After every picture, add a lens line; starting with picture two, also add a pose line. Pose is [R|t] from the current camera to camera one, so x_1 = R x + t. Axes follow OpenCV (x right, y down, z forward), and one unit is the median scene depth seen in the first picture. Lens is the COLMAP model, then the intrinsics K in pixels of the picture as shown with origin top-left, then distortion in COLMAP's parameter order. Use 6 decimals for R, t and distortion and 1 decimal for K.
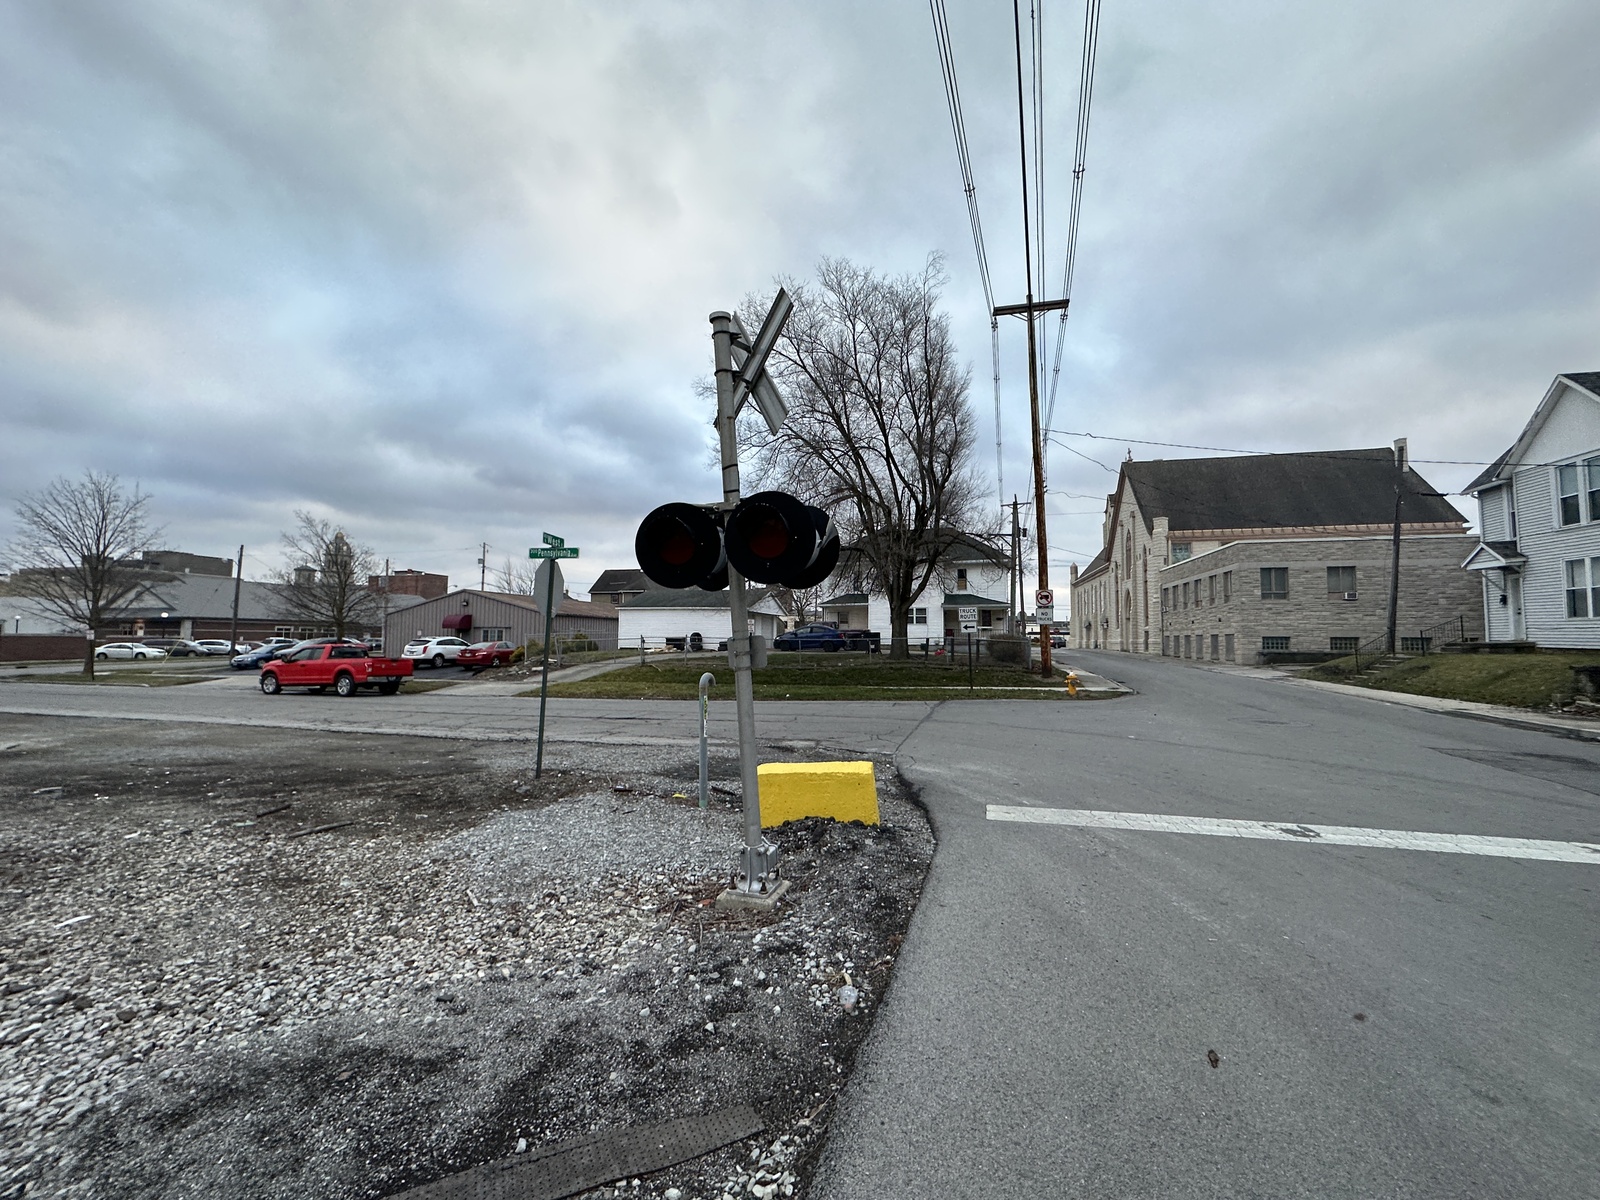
lens RADIAL K [[636.9, 0, 806.7], [0, 636.9, 597.3], [0, 0, 1]] dist [0.000083, -0.000017]
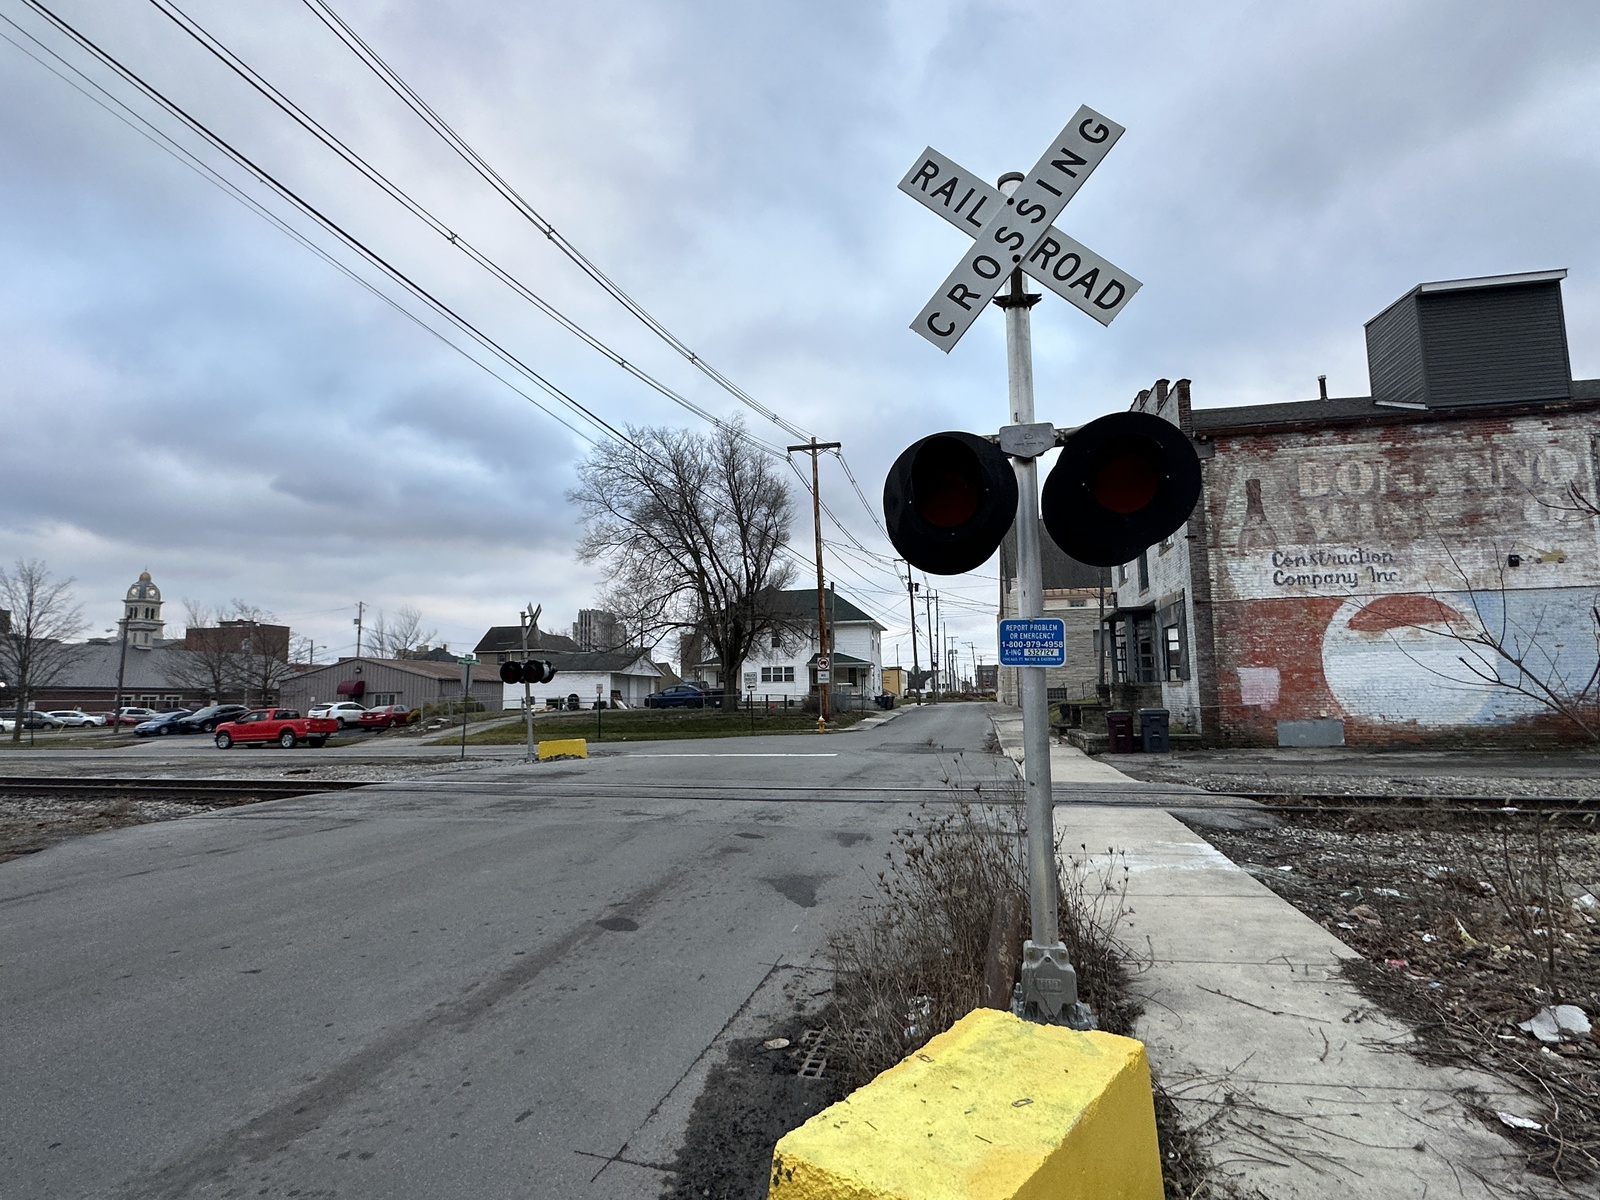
lens RADIAL K [[832.7, 0, 800.0], [0, 832.7, 600.0], [0, 0, 1]] dist [-0.000775, -0.000449]
pose [[0.998685, -0.013234, 0.049521, 0.167951], [0.015774, 0.998561, -0.051260, -0.030647], [-0.048772, 0.051973, 0.997457, -0.535145]]
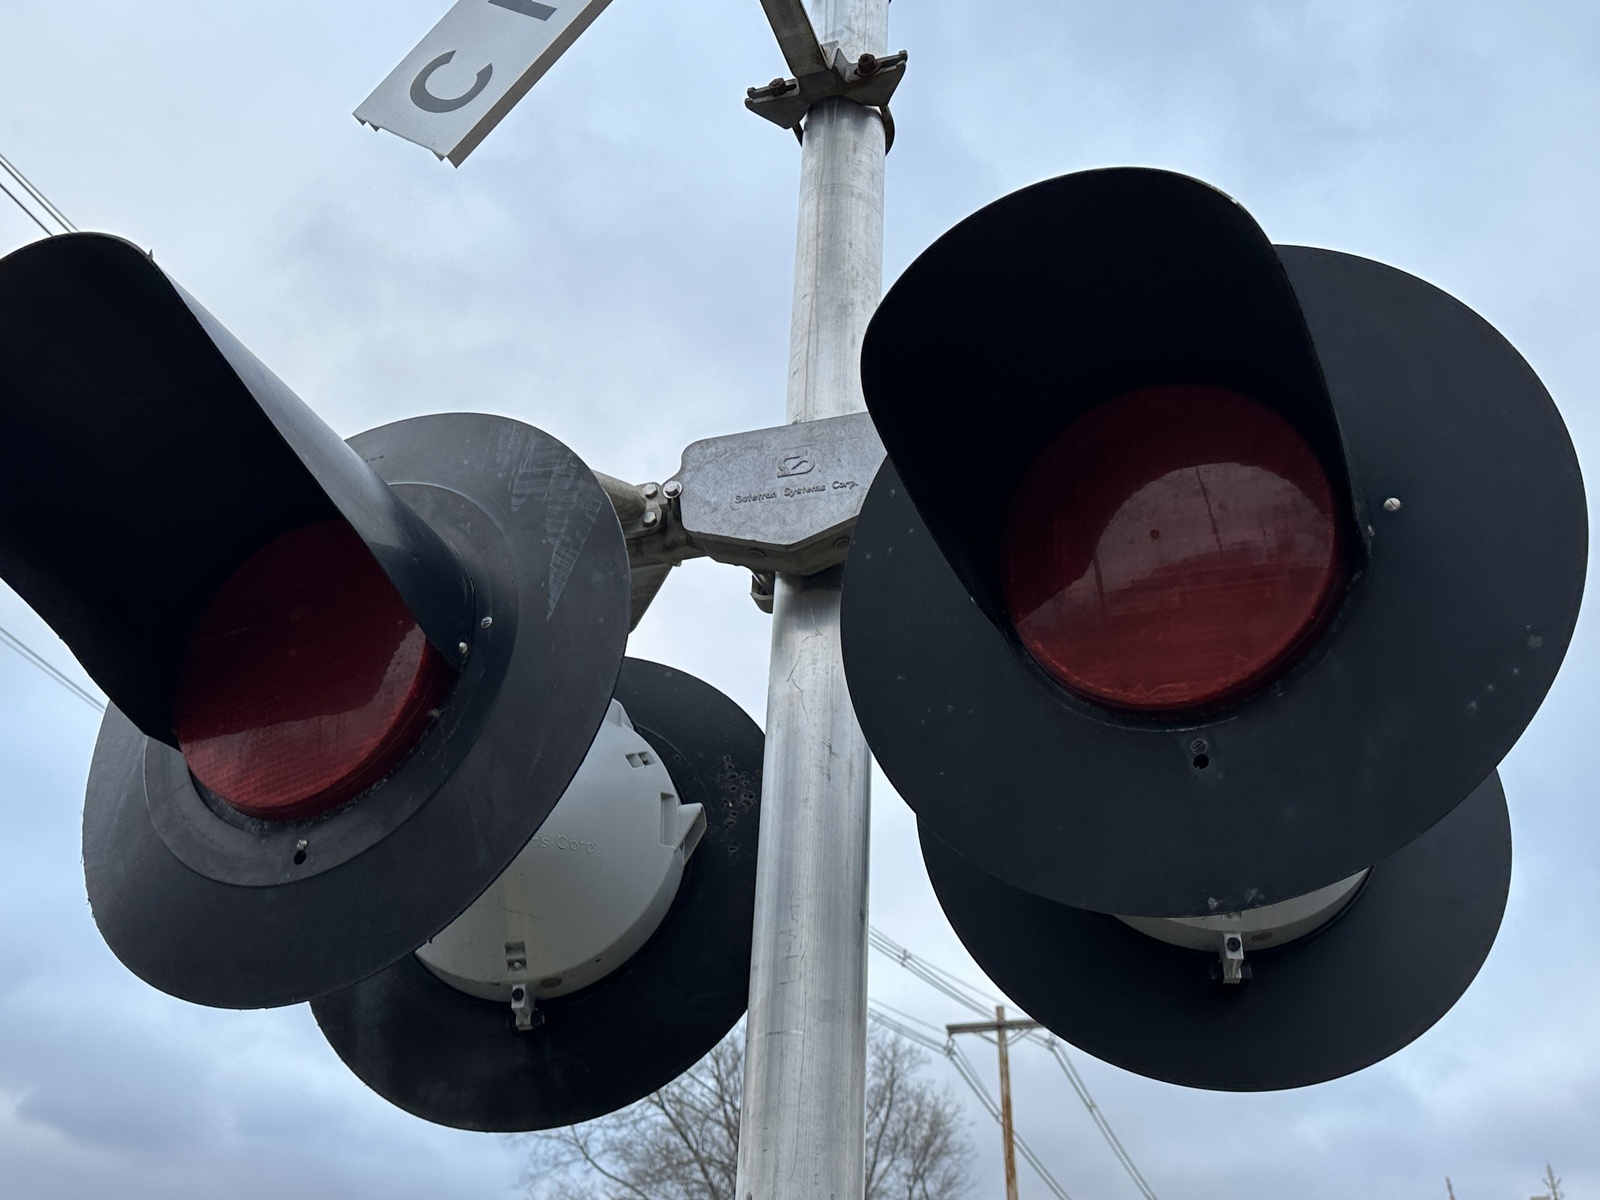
lens RADIAL K [[1557.2, 0, 806.2], [0, 1557.2, 599.5], [0, 0, 1]] dist [0.166493, -0.292099]
pose [[0.996660, -0.013926, -0.080466, 0.209896], [-0.027149, 0.872801, -0.487320, -0.030941], [0.077018, 0.487877, 0.869508, -0.463516]]
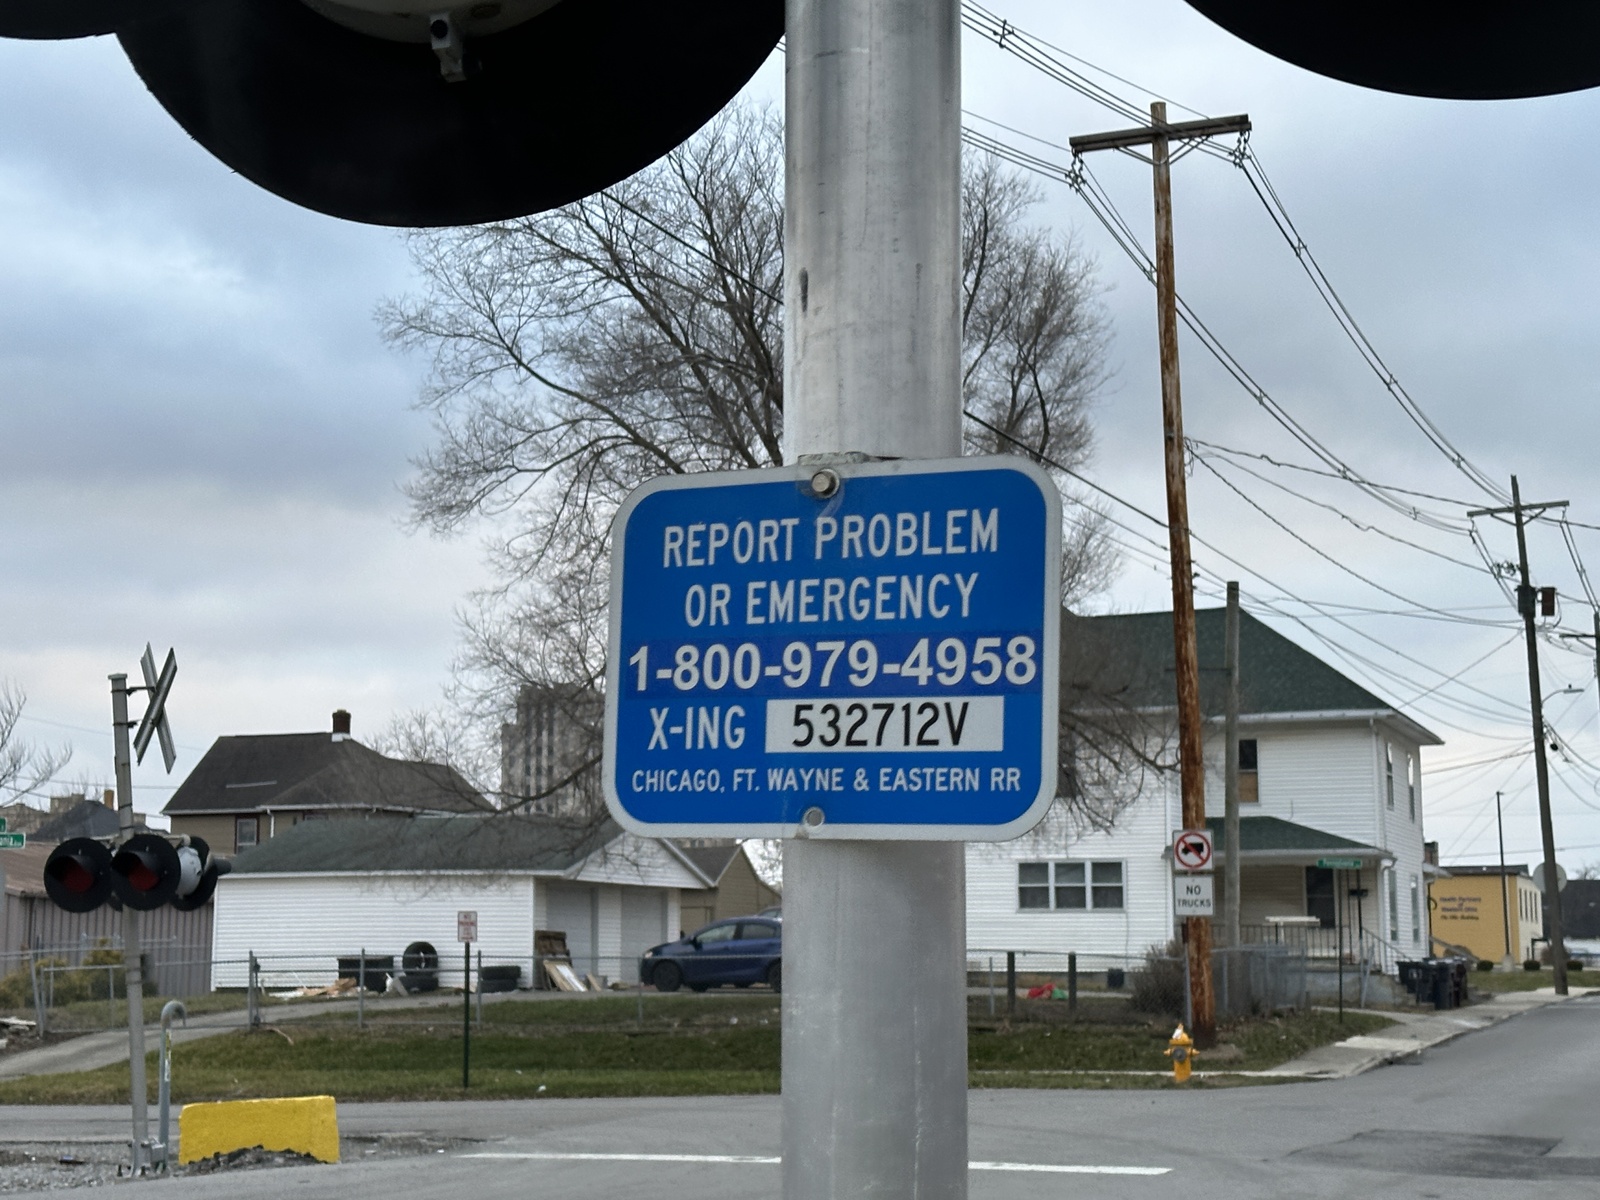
lens RADIAL K [[2559.3, 0, 794.4], [0, 2559.3, 628.7], [0, 0, 1]] dist [0.178074, -0.126174]
pose [[0.994135, -0.021237, -0.106044, 0.209716], [0.014531, 0.997869, -0.063616, -0.027660], [0.107169, 0.061702, 0.992324, -0.468000]]
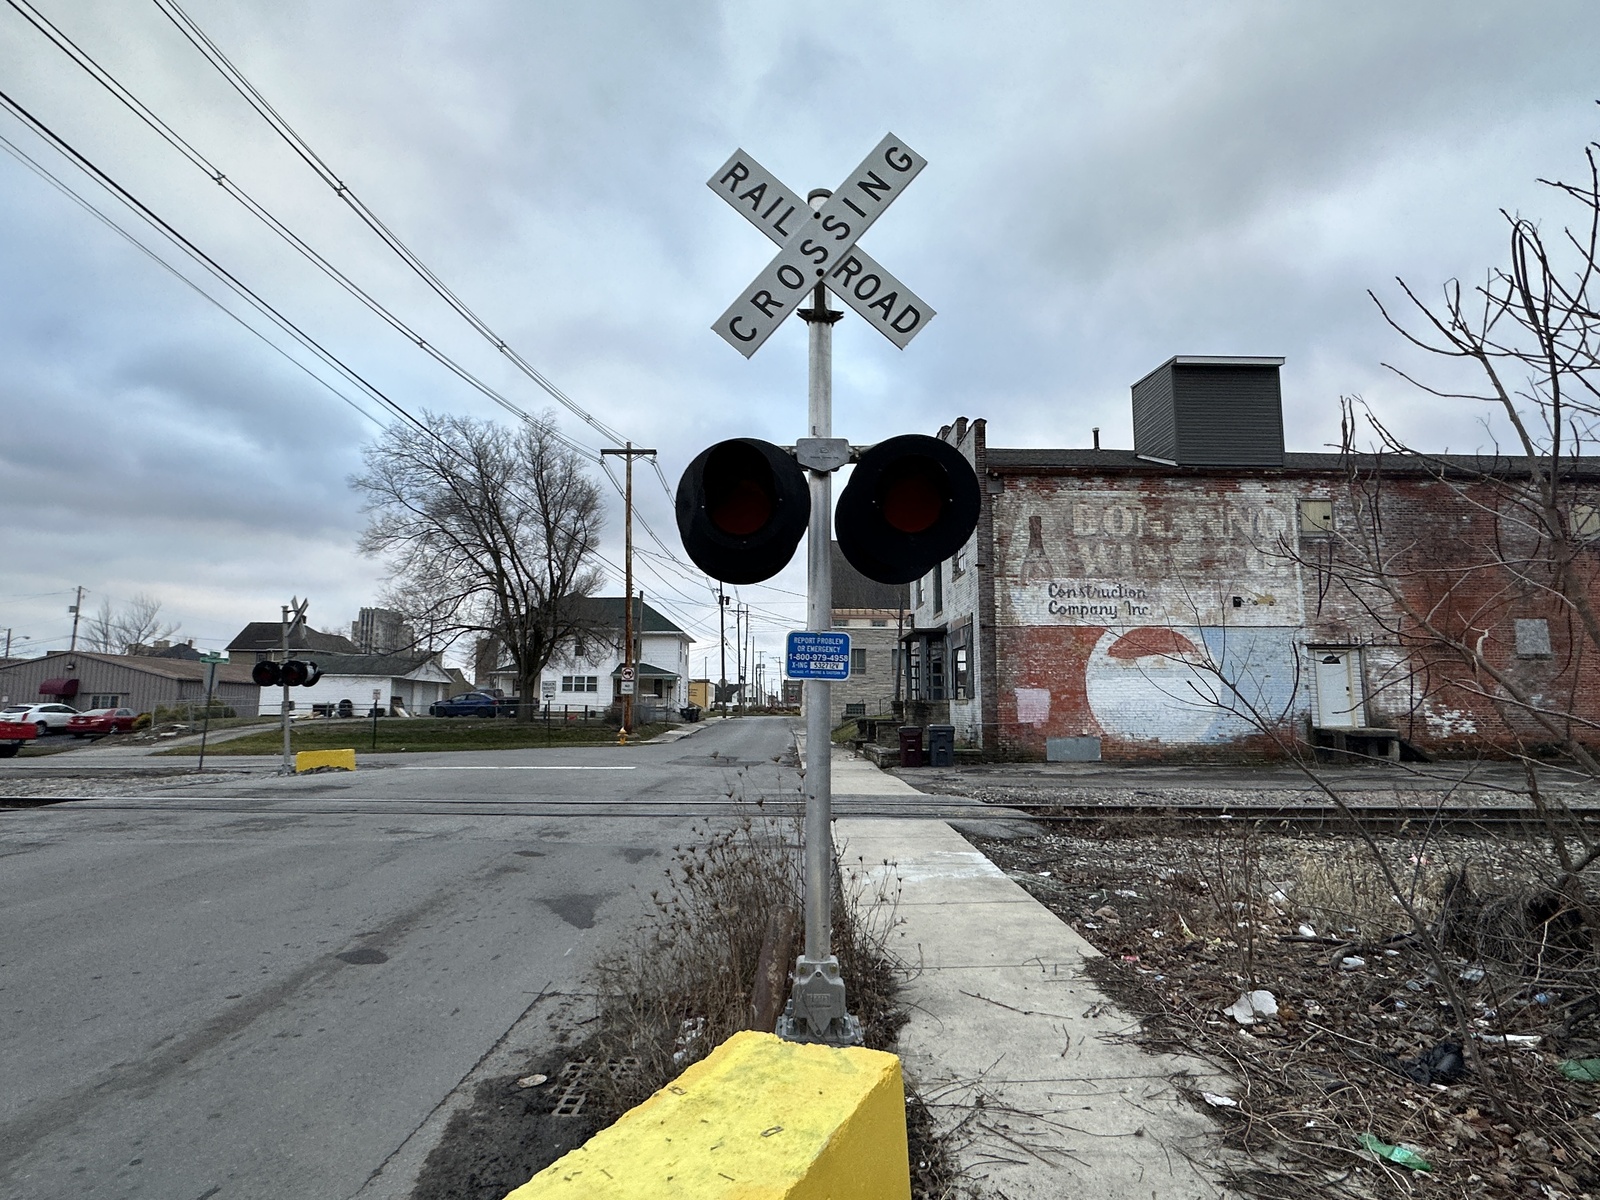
lens RADIAL K [[833.0, 0, 801.9], [0, 833.0, 602.4], [0, 0, 1]] dist [-0.001718, 0.001379]
pose [[0.961285, 0.034504, 0.273388, 0.171644], [-0.017718, 0.997816, -0.063633, -0.030161], [-0.274986, 0.056326, 0.959797, -0.531946]]
